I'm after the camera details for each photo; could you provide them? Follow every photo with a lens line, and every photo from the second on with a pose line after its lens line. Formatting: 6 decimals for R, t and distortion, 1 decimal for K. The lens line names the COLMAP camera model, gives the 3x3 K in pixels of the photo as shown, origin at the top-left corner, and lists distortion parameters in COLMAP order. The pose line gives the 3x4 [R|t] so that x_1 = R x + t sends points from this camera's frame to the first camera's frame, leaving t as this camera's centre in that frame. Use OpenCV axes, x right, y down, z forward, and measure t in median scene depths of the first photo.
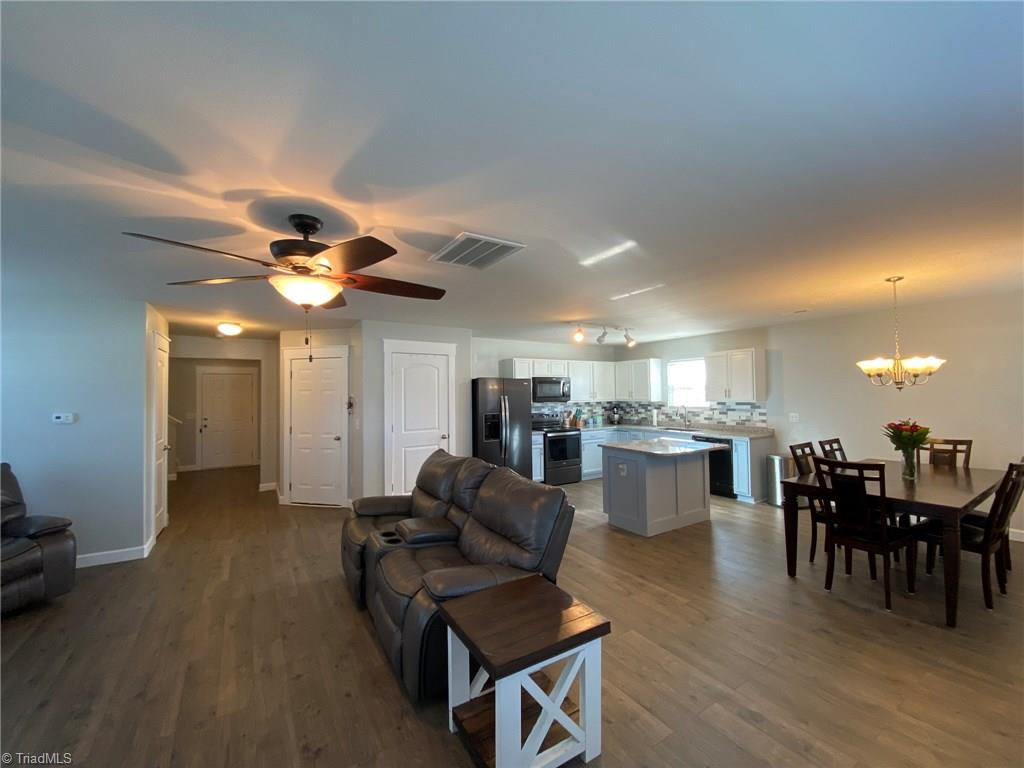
lens RADIAL K [[414.1, 0, 518.9], [0, 414.1, 383.9], [0, 0, 1]] dist [0.029028, -0.026612]
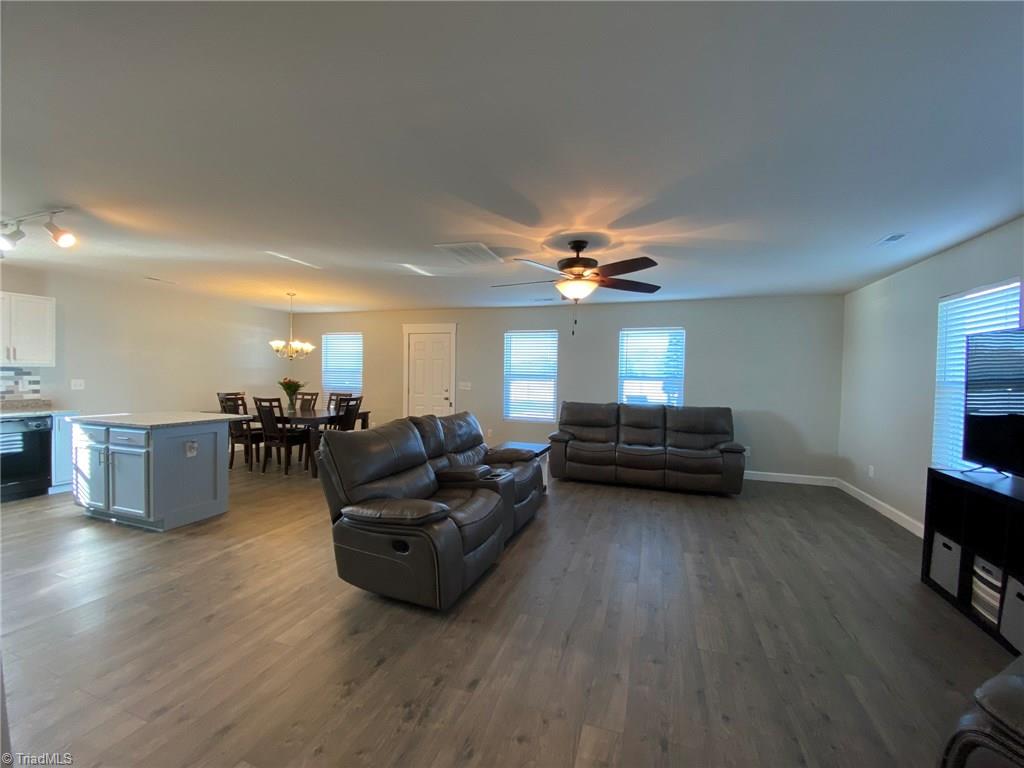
lens RADIAL K [[419.3, 0, 515.5], [0, 419.3, 383.9], [0, 0, 1]] dist [0.031768, -0.024643]
pose [[-0.624823, -0.015530, 0.780612, -0.622704], [-0.028444, 0.999591, -0.002881, 0.055258], [-0.780248, -0.024004, -0.625009, 0.838970]]
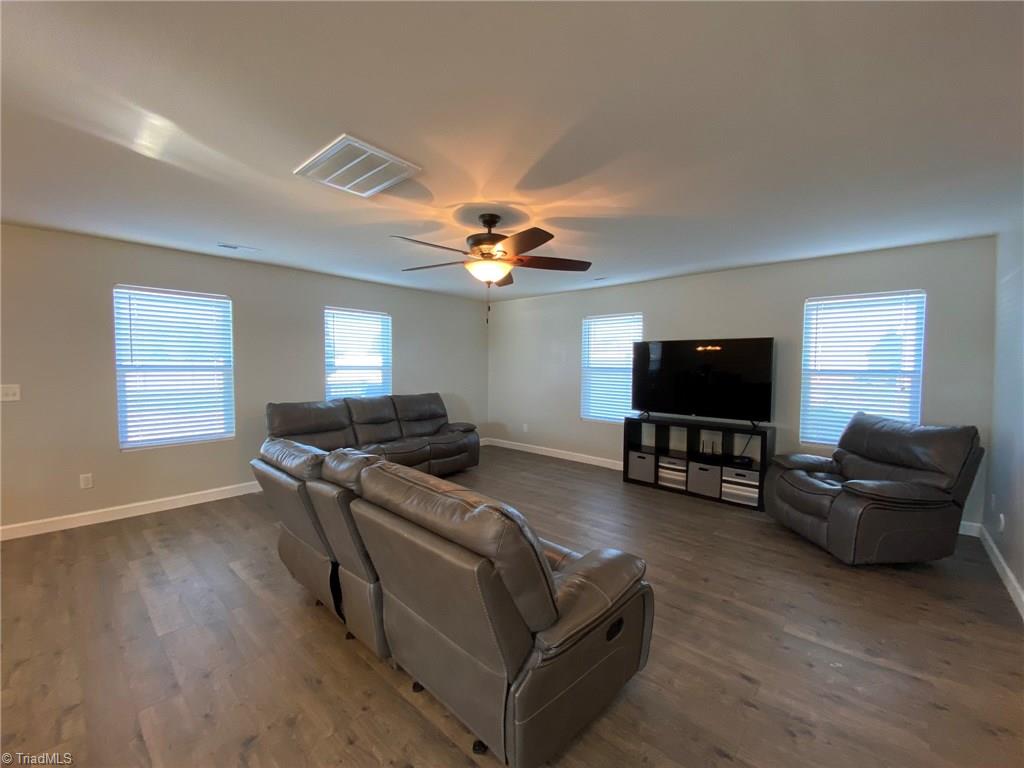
lens RADIAL K [[414.8, 0, 524.3], [0, 414.8, 384.9], [0, 0, 1]] dist [0.013691, -0.017054]
pose [[-0.960676, 0.019254, -0.277004, -0.091996], [0.010888, 0.999438, 0.031709, 0.042525], [0.277459, 0.027446, -0.960345, 0.913850]]
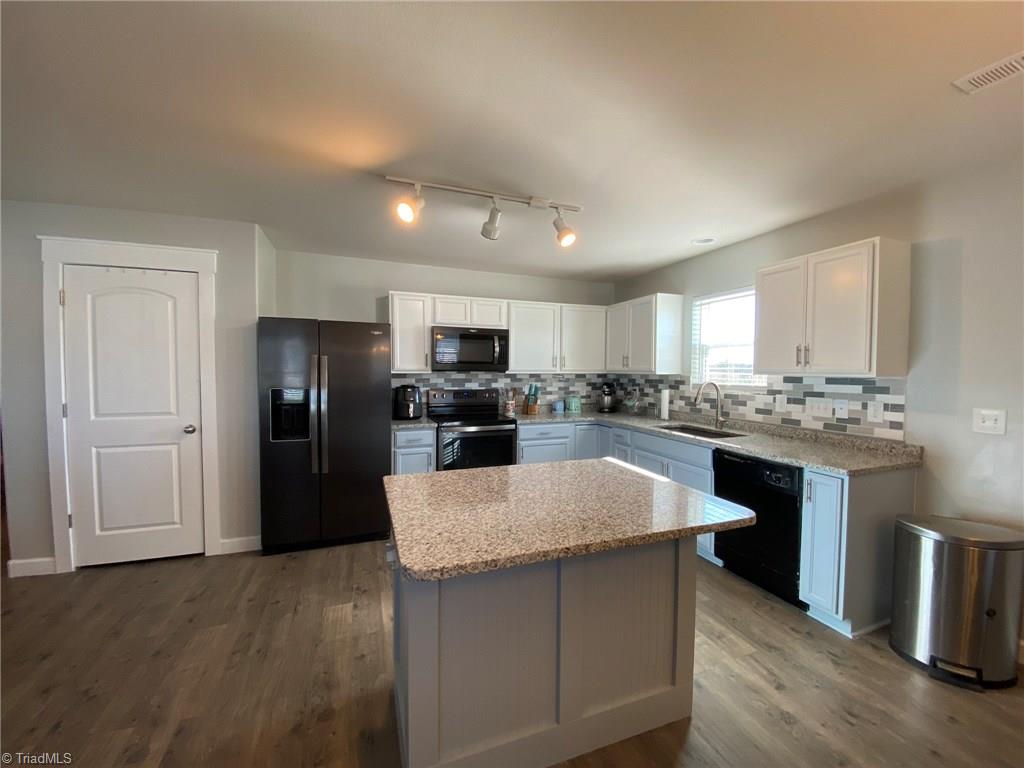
lens RADIAL K [[419.3, 0, 515.5], [0, 419.3, 383.9], [0, 0, 1]] dist [0.031768, -0.024643]
pose [[0.977397, 0.026179, -0.209784, 0.331985], [-0.013926, 0.998121, 0.059675, 0.032367], [0.210952, -0.055405, 0.975925, 0.559857]]
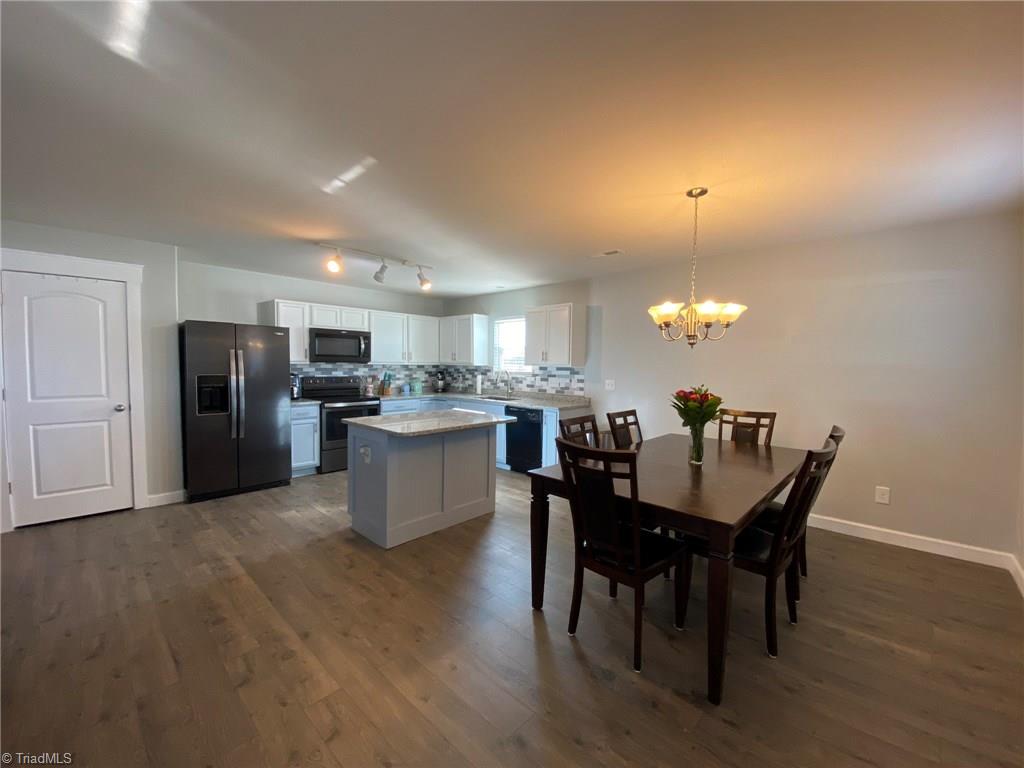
lens RADIAL K [[410.1, 0, 517.8], [0, 410.1, 383.2], [0, 0, 1]] dist [0.034914, -0.027185]
pose [[0.970982, 0.013804, 0.238754, 0.269552], [-0.030922, 0.997199, 0.068100, 0.024785], [-0.237145, -0.073507, 0.968689, 0.218350]]
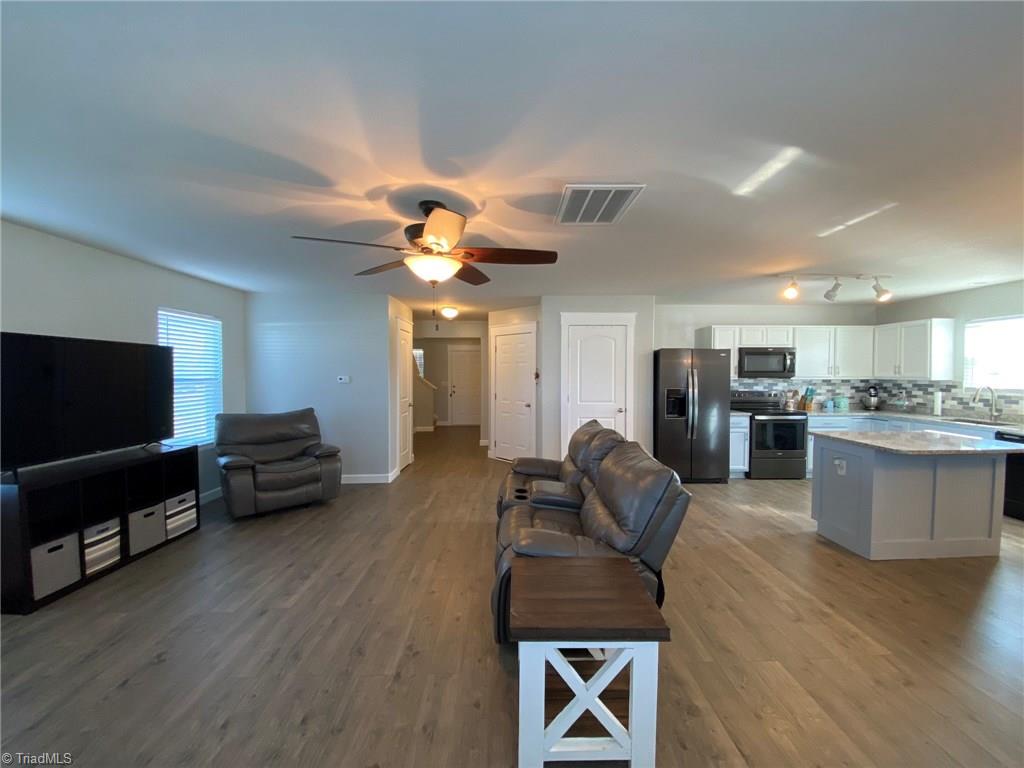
lens RADIAL K [[414.1, 0, 518.9], [0, 414.1, 383.9], [0, 0, 1]] dist [0.029028, -0.026612]
pose [[0.852878, 0.027952, -0.521362, 0.117291], [0.000456, 0.998526, 0.054281, 0.013389], [0.522110, -0.046533, 0.851608, 0.050985]]
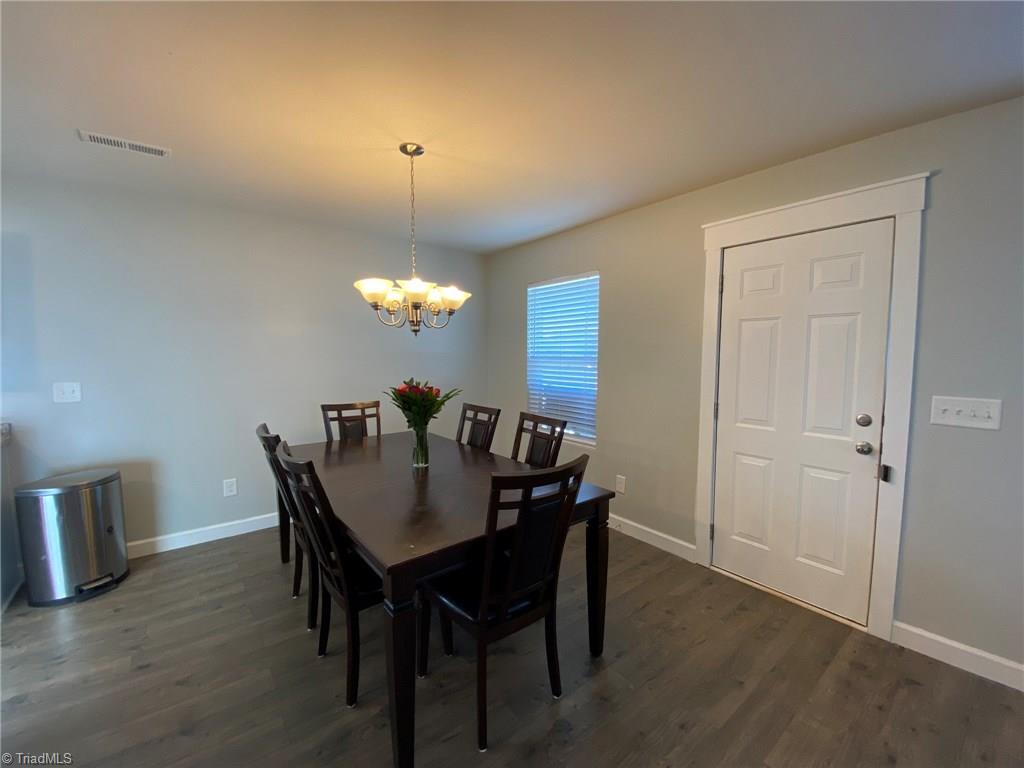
lens RADIAL K [[410.1, 0, 517.8], [0, 410.1, 383.2], [0, 0, 1]] dist [0.034914, -0.027185]
pose [[-0.105106, -0.059001, 0.992709, 0.160167], [-0.027669, 0.998025, 0.056388, 0.031484], [-0.994076, -0.021540, -0.106531, 0.559167]]
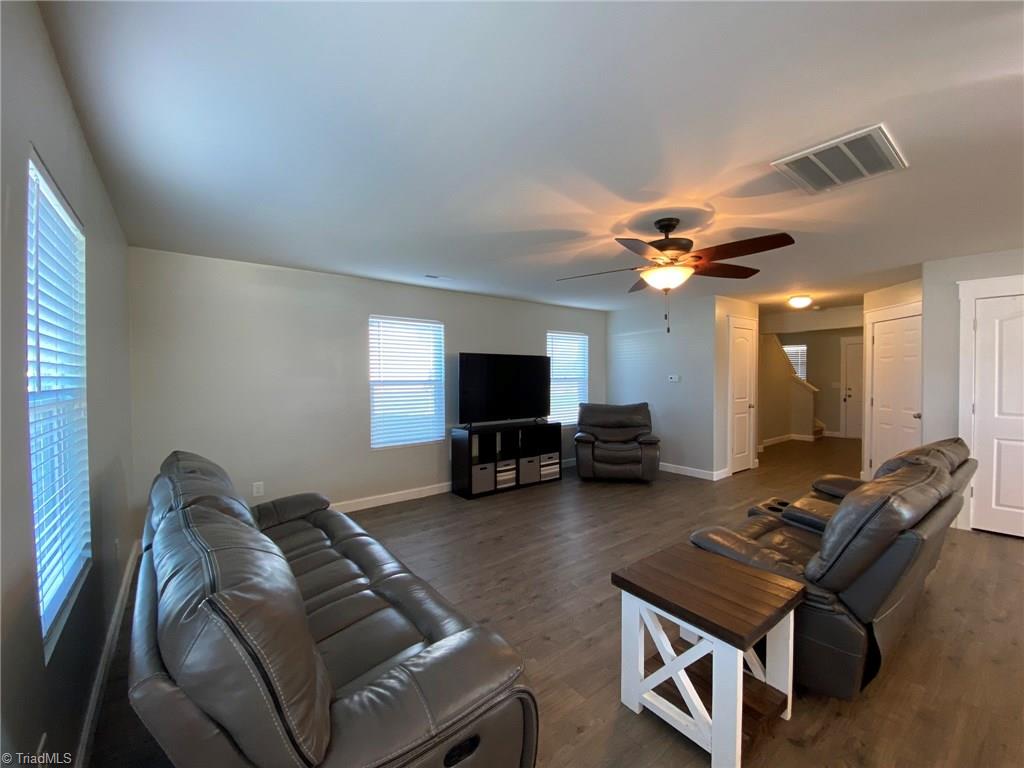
lens RADIAL K [[410.1, 0, 517.8], [0, 410.1, 383.2], [0, 0, 1]] dist [0.034914, -0.027185]
pose [[0.091355, 0.032663, -0.995283, 0.286020], [0.027823, 0.998988, 0.035338, 0.018119], [0.995430, -0.030921, 0.090354, 0.161746]]
